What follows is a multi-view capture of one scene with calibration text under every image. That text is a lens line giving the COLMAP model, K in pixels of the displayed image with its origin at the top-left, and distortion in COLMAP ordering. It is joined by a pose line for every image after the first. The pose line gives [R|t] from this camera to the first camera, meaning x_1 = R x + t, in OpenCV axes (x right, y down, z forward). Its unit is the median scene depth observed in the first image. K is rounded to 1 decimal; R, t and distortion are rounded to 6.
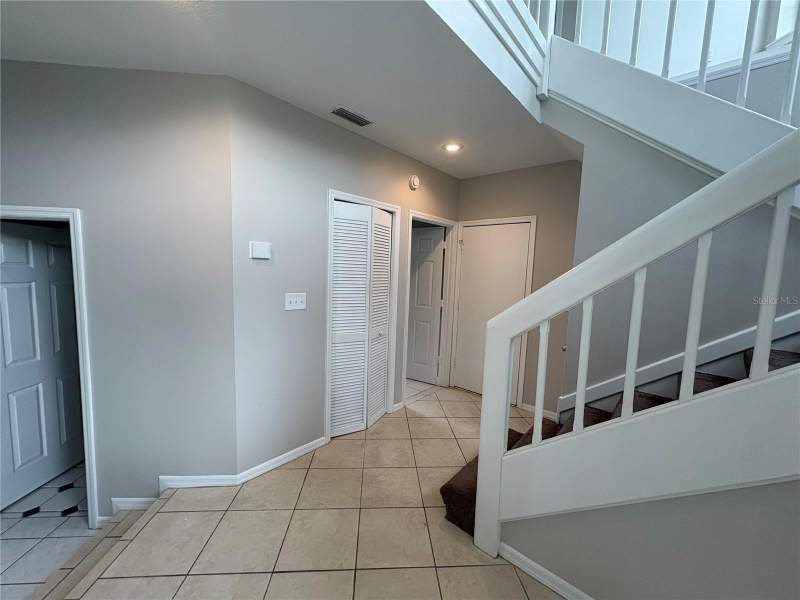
lens RADIAL K [[317.5, 0, 400.0], [0, 317.5, 300.0], [0, 0, 1]] dist [-0.001767, 0.000009]
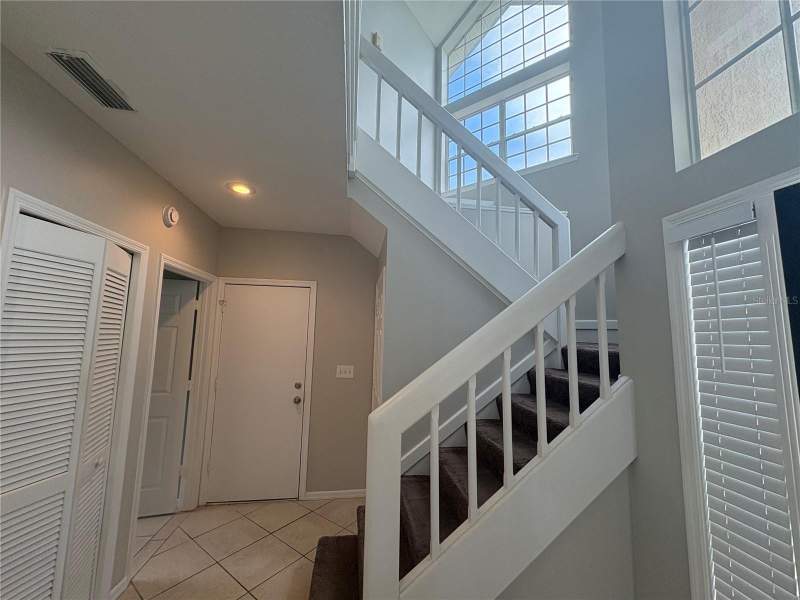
lens RADIAL K [[317.5, 0, 400.0], [0, 317.5, 300.0], [0, 0, 1]] dist [-0.001767, 0.000009]
pose [[0.637911, 0.062127, 0.767600, -0.157009], [0.076087, 0.986780, -0.143098, -0.051790], [-0.766342, 0.149688, 0.624751, 0.206432]]
